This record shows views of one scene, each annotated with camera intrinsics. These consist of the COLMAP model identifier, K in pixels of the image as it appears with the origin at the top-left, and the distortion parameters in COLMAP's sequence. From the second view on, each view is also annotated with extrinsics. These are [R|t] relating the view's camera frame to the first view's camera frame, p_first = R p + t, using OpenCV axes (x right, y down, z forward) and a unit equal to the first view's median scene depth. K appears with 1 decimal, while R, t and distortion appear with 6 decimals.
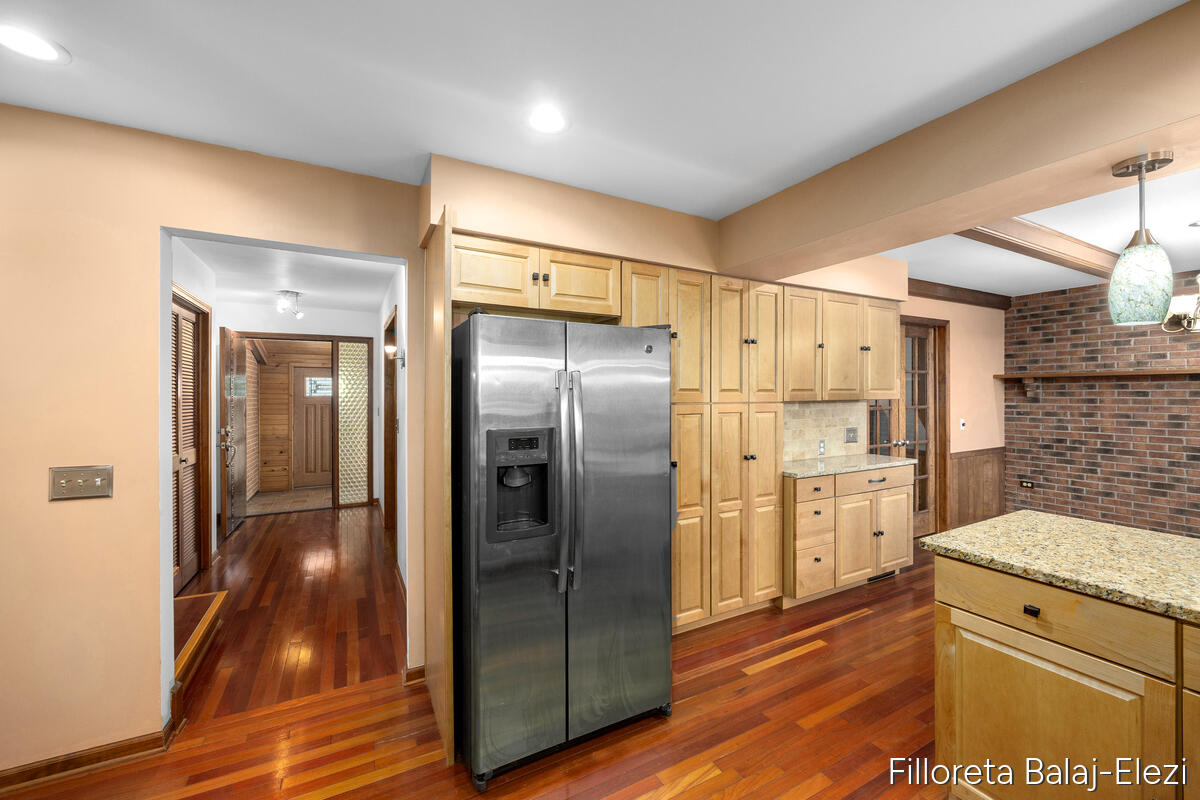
lens RADIAL K [[477.9, 0, 605.5], [0, 477.9, 398.0], [0, 0, 1]] dist [0.000722, 0.000623]
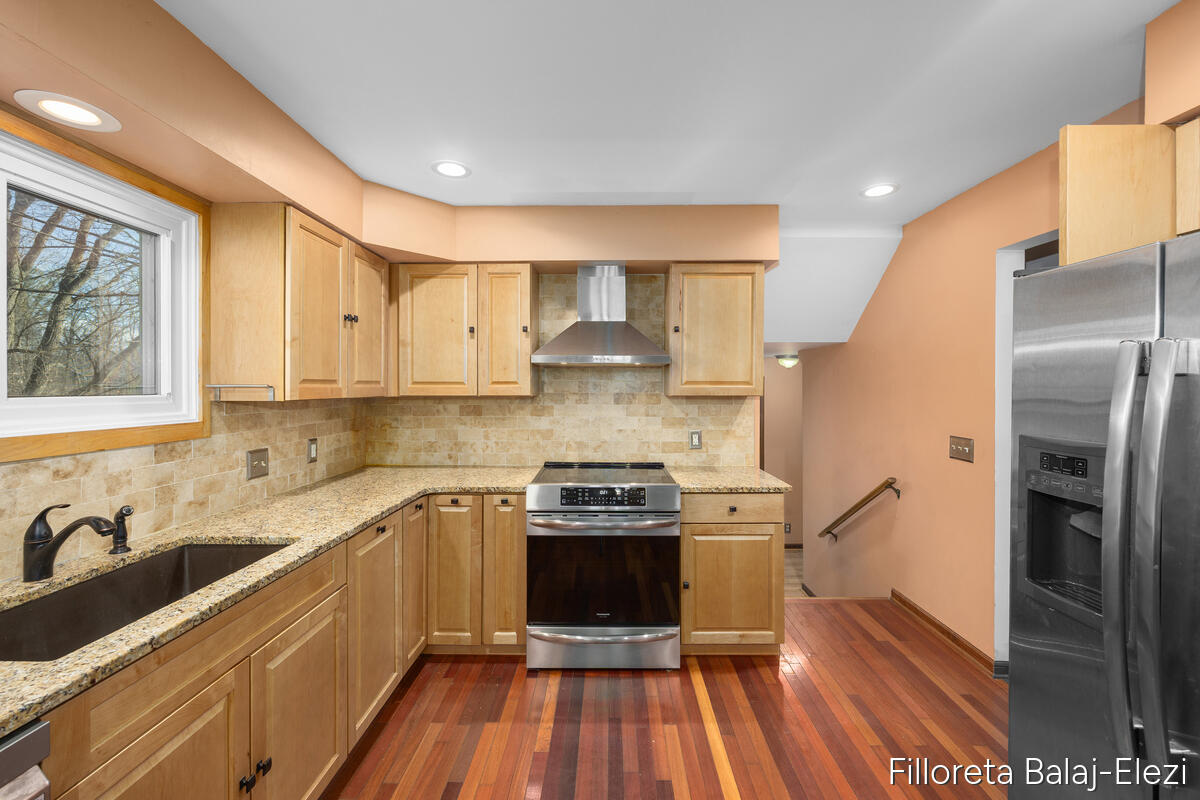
lens RADIAL K [[477.9, 0, 604.3], [0, 477.9, 387.2], [0, 0, 1]] dist [0.000722, 0.000623]
pose [[-0.491551, 0.001962, -0.870846, 0.707299], [0.001892, 0.999998, 0.001185, 0.003602], [0.870846, -0.001065, -0.491554, 0.969095]]
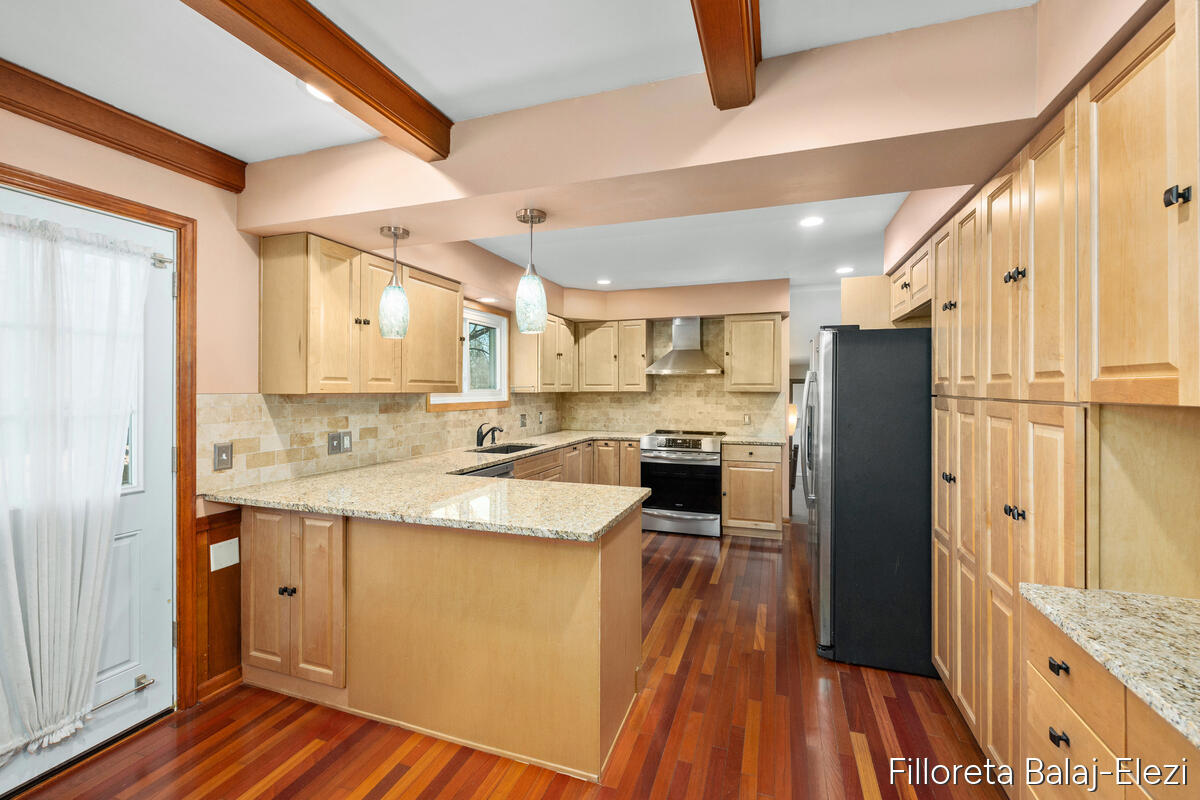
lens RADIAL K [[477.9, 0, 598.9], [0, 477.9, 389.8], [0, 0, 1]] dist [0.000722, 0.000623]
pose [[-0.751762, 0.004547, -0.659419, 1.692452], [0.002484, 0.999989, 0.004065, 0.010997], [0.659430, 0.001418, -0.751765, 2.104141]]
